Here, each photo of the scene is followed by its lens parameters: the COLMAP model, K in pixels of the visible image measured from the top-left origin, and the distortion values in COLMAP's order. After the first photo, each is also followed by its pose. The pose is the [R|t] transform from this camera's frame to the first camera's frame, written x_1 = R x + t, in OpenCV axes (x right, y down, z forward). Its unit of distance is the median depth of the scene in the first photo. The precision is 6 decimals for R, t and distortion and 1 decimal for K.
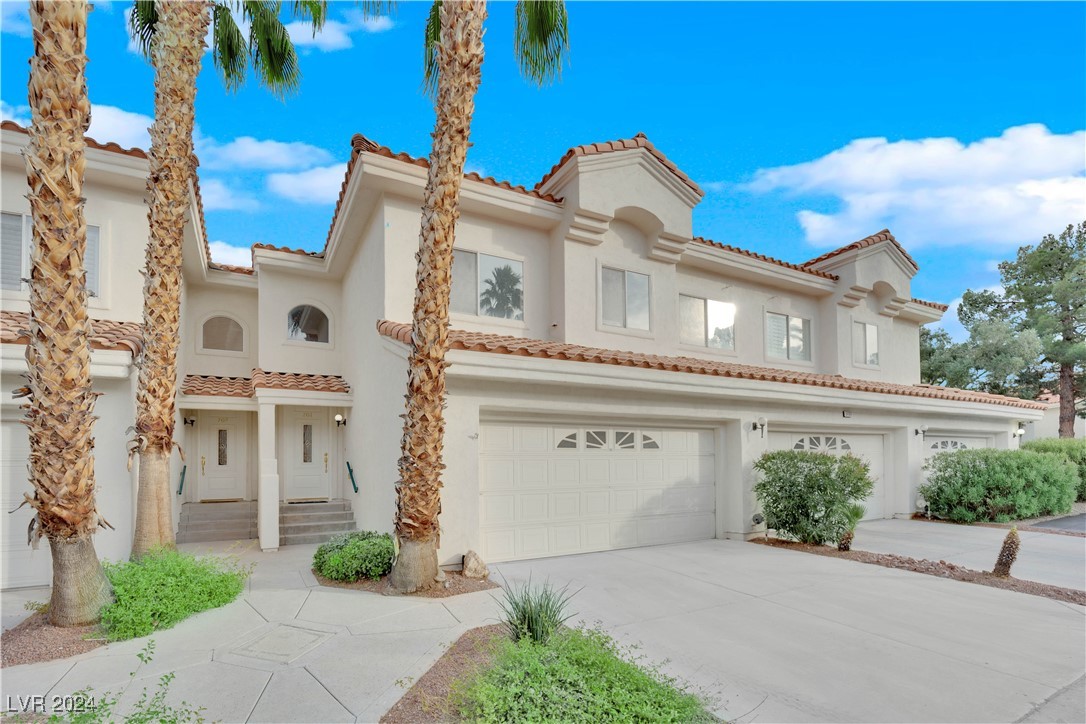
lens RADIAL K [[436.5, 0, 541.8], [0, 436.5, 358.3], [0, 0, 1]] dist [-0.013330, -0.001199]
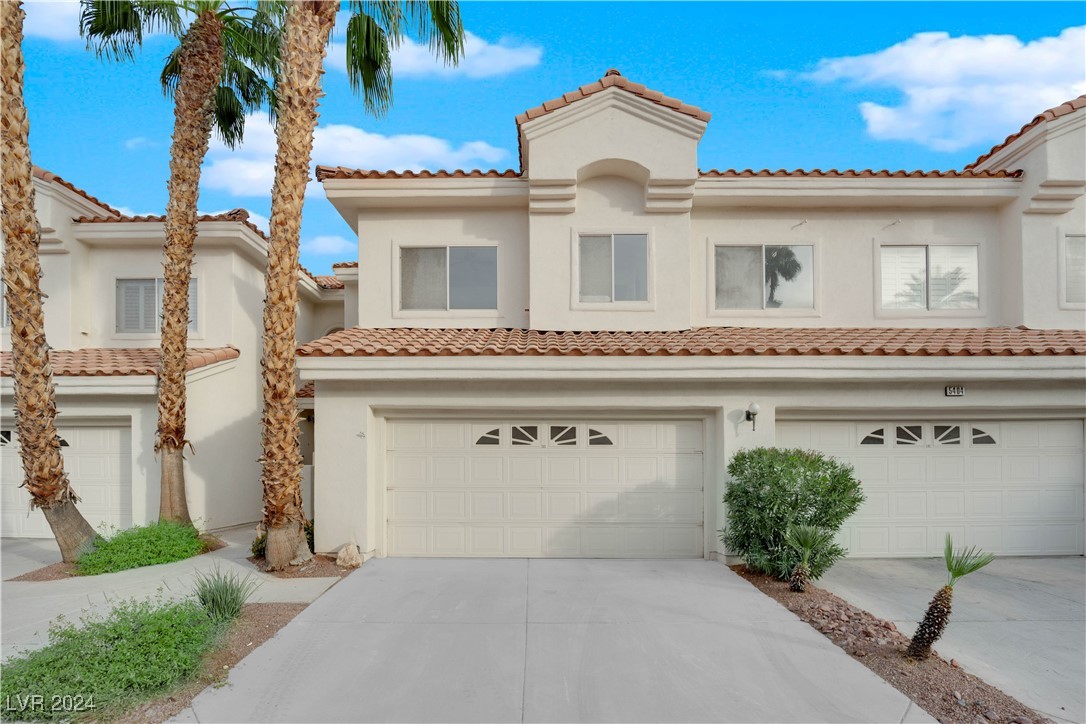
lens RADIAL K [[490.7, 0, 542.7], [0, 490.7, 338.9], [0, 0, 1]] dist [-0.016496, -0.000760]
pose [[0.898332, -0.089905, -0.430019, 0.606110], [0.093215, 0.995556, -0.013413, 0.002761], [0.429314, -0.028035, 0.902720, 0.094098]]
